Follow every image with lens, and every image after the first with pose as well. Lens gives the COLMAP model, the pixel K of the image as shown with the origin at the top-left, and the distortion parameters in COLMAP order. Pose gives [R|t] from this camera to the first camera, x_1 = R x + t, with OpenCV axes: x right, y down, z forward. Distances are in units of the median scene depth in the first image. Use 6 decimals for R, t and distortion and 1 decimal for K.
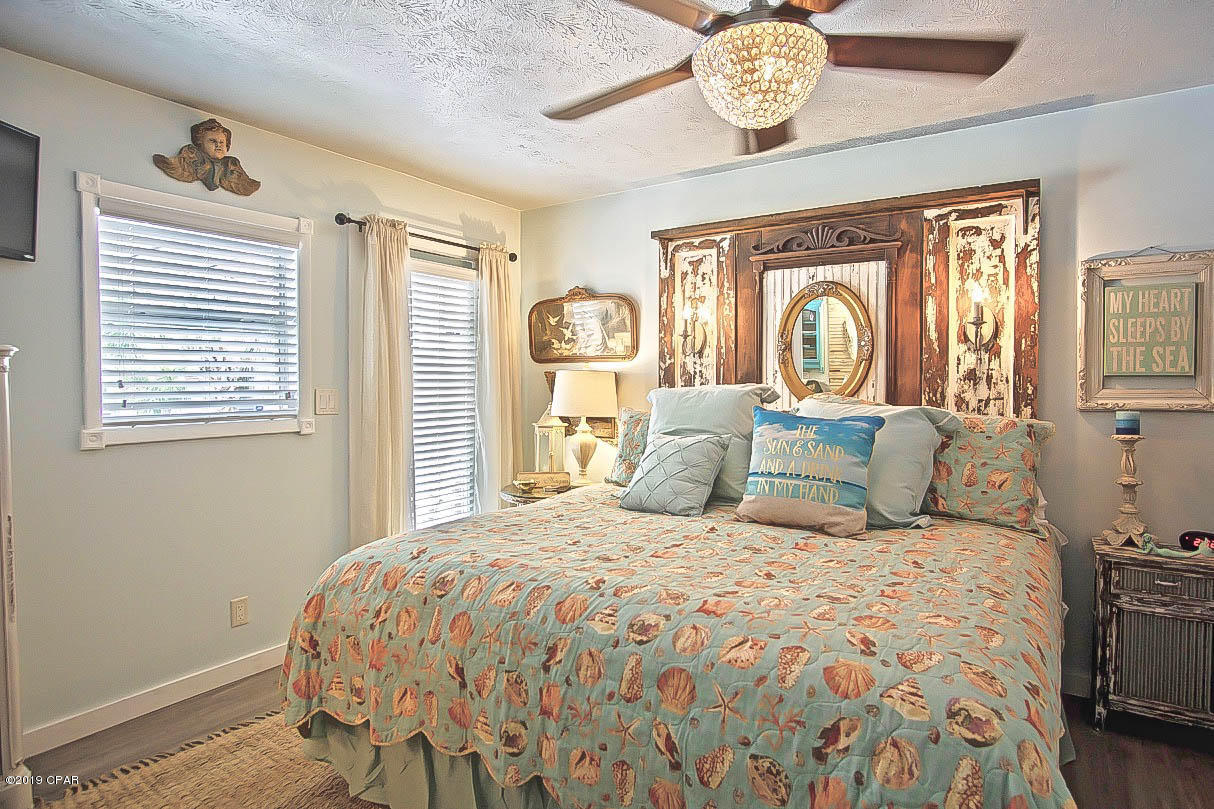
lens RADIAL K [[653.8, 0, 606.2], [0, 653.8, 398.1], [0, 0, 1]] dist [-0.032196, 0.003836]
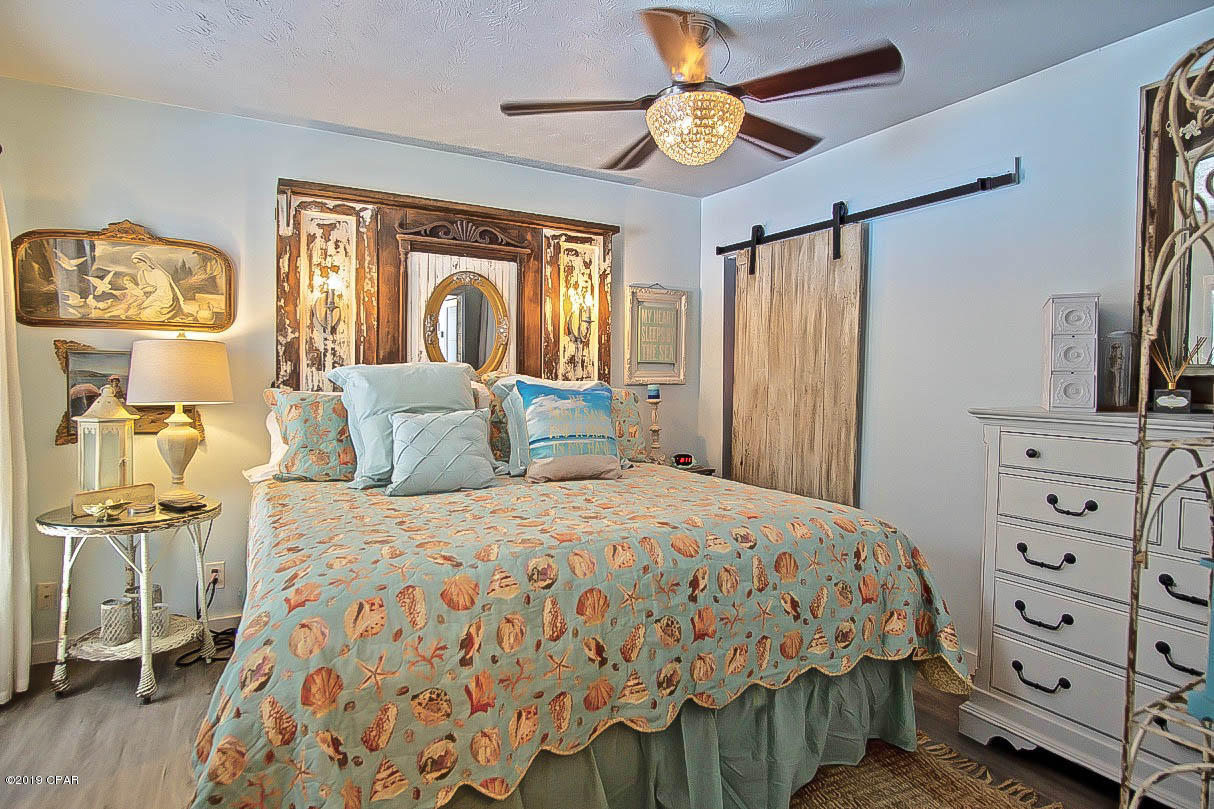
lens RADIAL K [[653.8, 0, 605.3], [0, 653.8, 399.7], [0, 0, 1]] dist [-0.032196, 0.003836]
pose [[0.446907, -0.022871, 0.894288, -0.573545], [0.015406, 0.999722, 0.017869, 0.022210], [-0.894448, 0.005792, 0.447135, 0.308036]]
